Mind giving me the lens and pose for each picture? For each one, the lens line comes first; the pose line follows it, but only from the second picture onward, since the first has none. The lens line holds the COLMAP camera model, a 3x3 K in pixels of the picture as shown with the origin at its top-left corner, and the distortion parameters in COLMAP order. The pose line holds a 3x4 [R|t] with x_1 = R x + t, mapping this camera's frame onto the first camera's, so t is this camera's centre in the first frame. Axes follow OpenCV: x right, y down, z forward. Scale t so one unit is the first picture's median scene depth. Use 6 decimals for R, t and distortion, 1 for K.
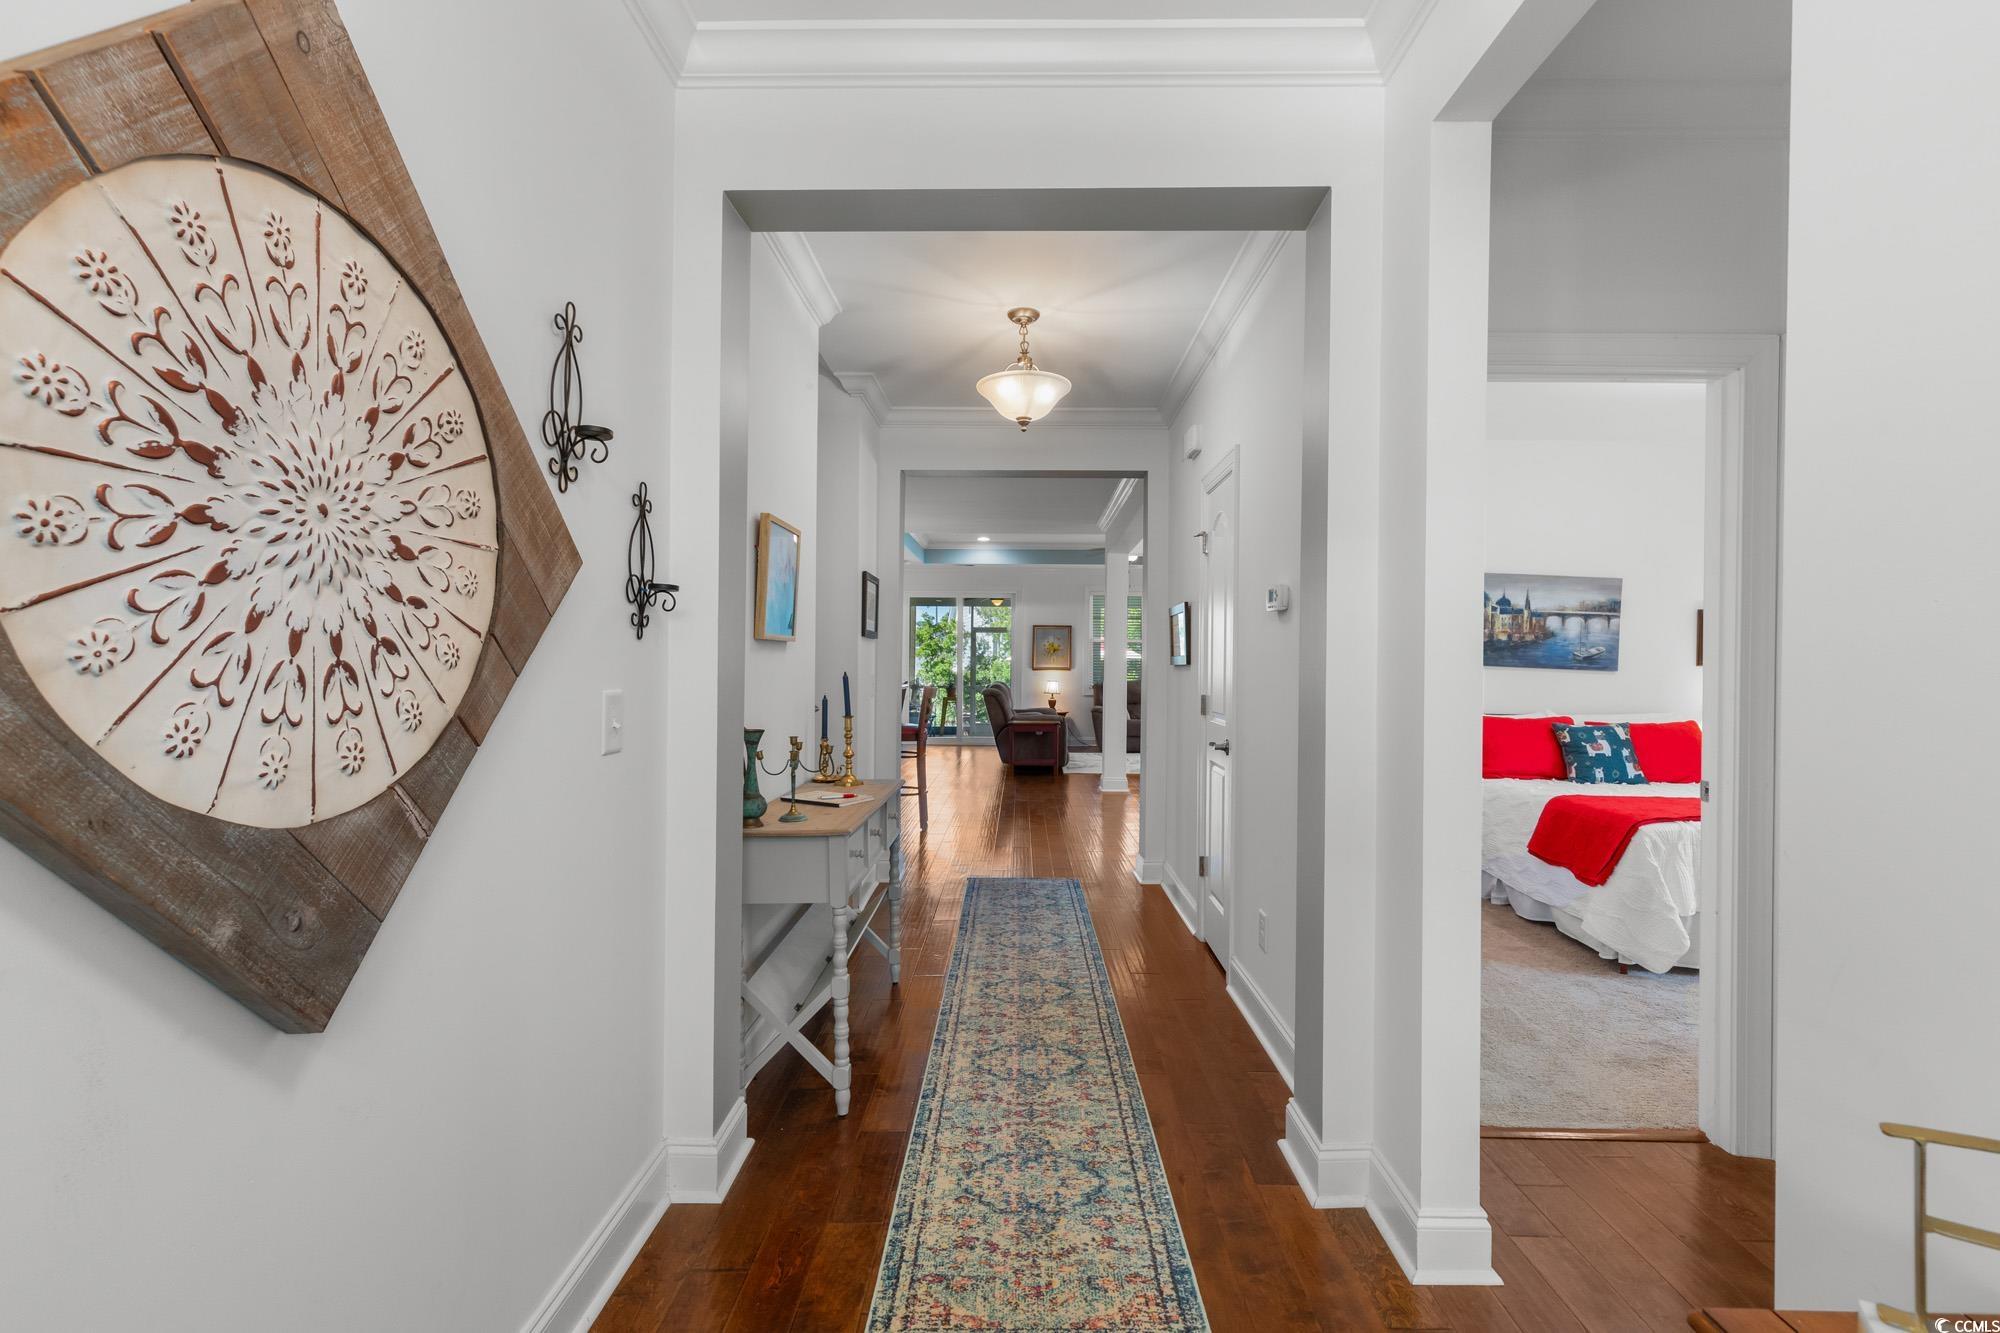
lens RADIAL K [[907.4, 0, 1001.5], [0, 907.4, 663.1], [0, 0, 1]] dist [-0.002365, -0.000086]
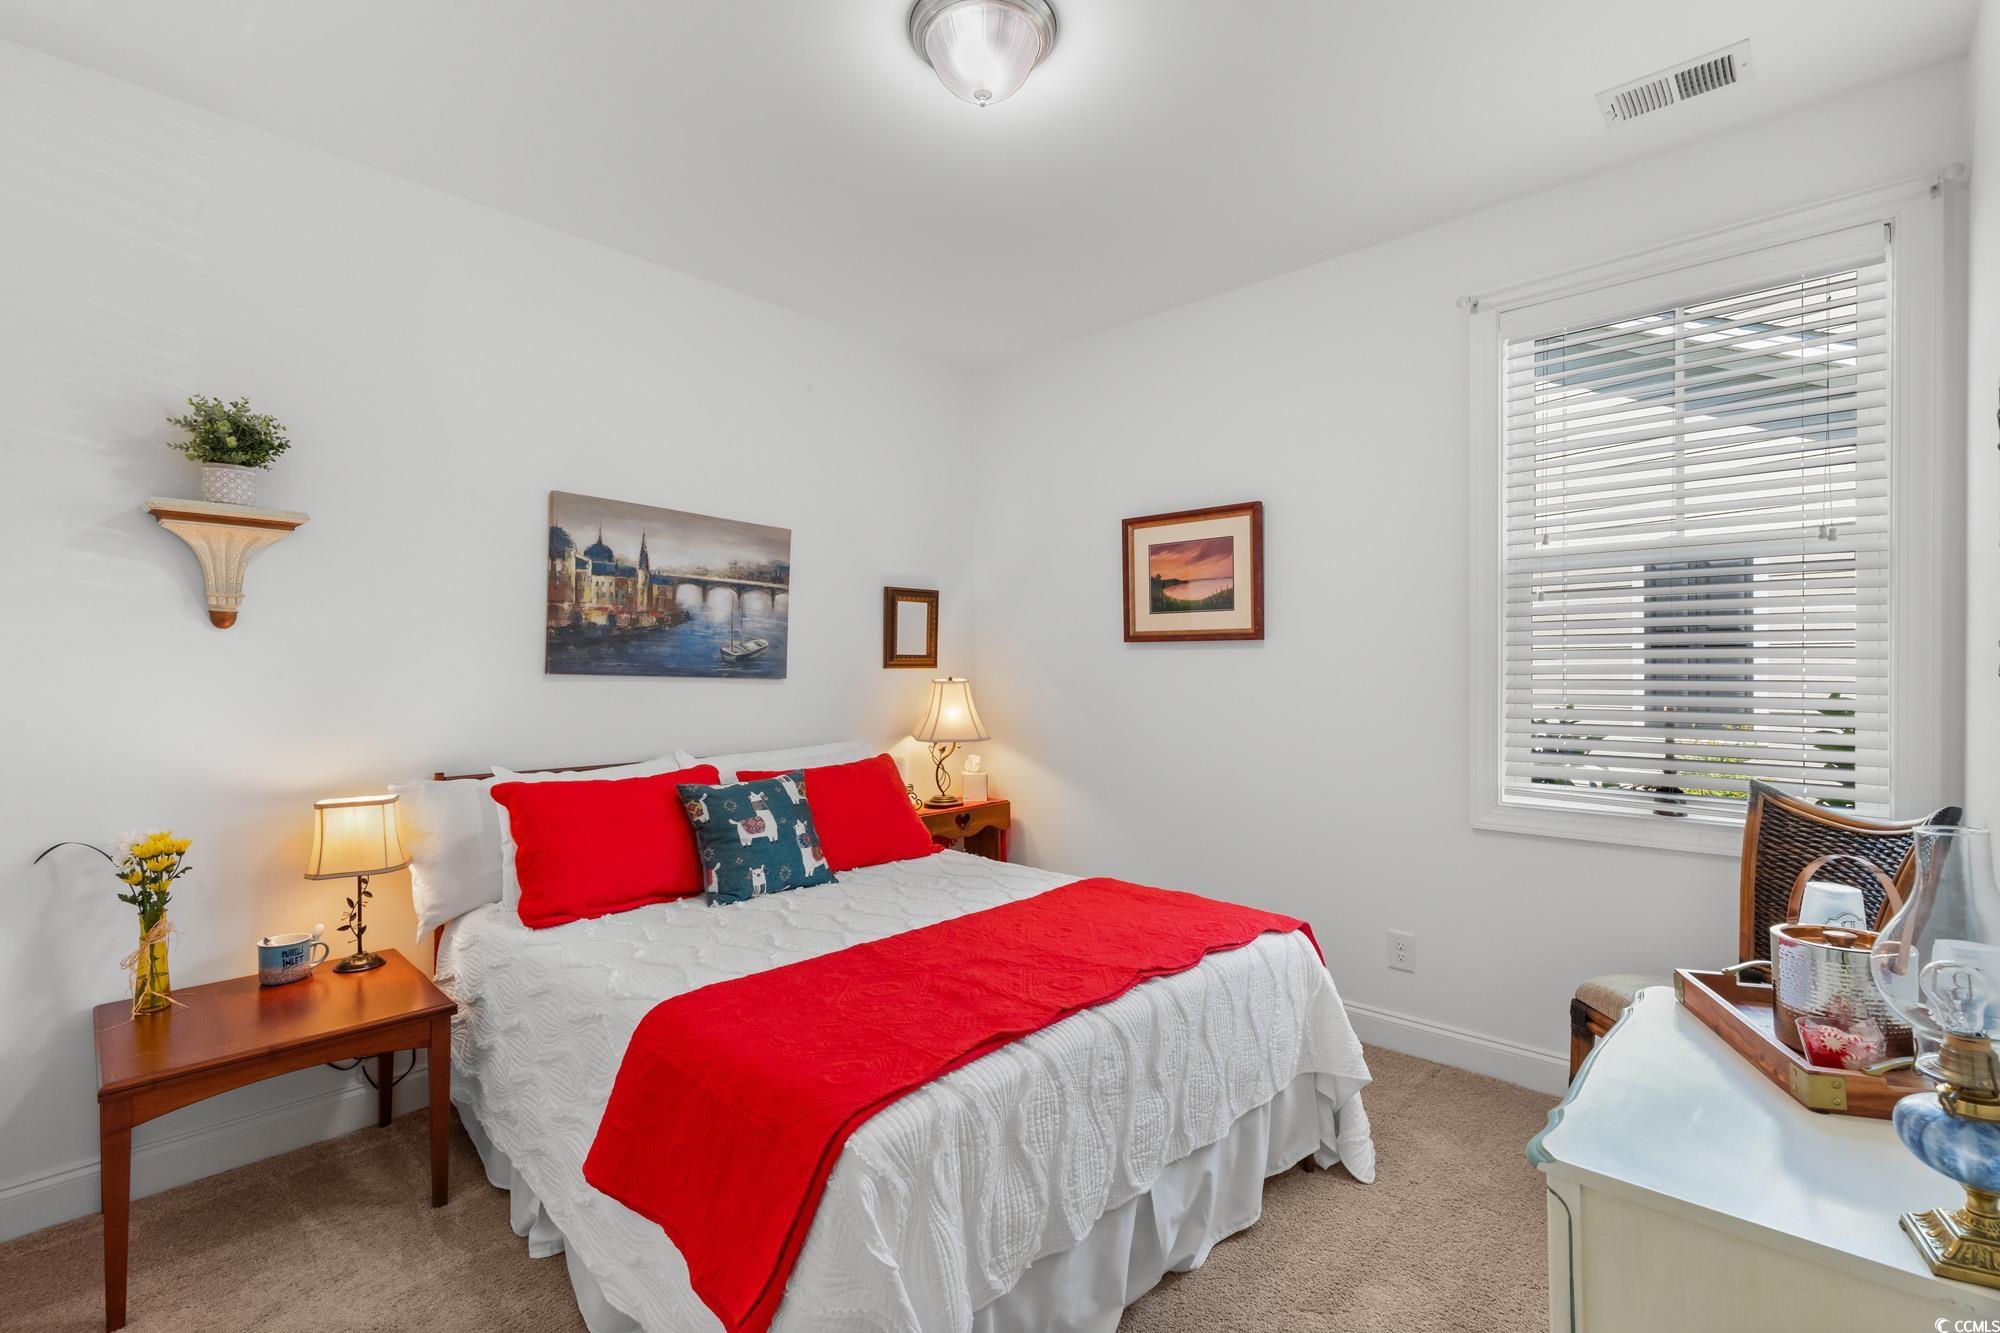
lens RADIAL K [[907.4, 0, 995.9], [0, 907.4, 662.4], [0, 0, 1]] dist [-0.002365, -0.000086]
pose [[0.678797, -0.008678, 0.734275, 0.329256], [0.011537, 0.999933, 0.001153, -0.001549], [-0.734235, 0.007688, 0.678852, 0.484345]]
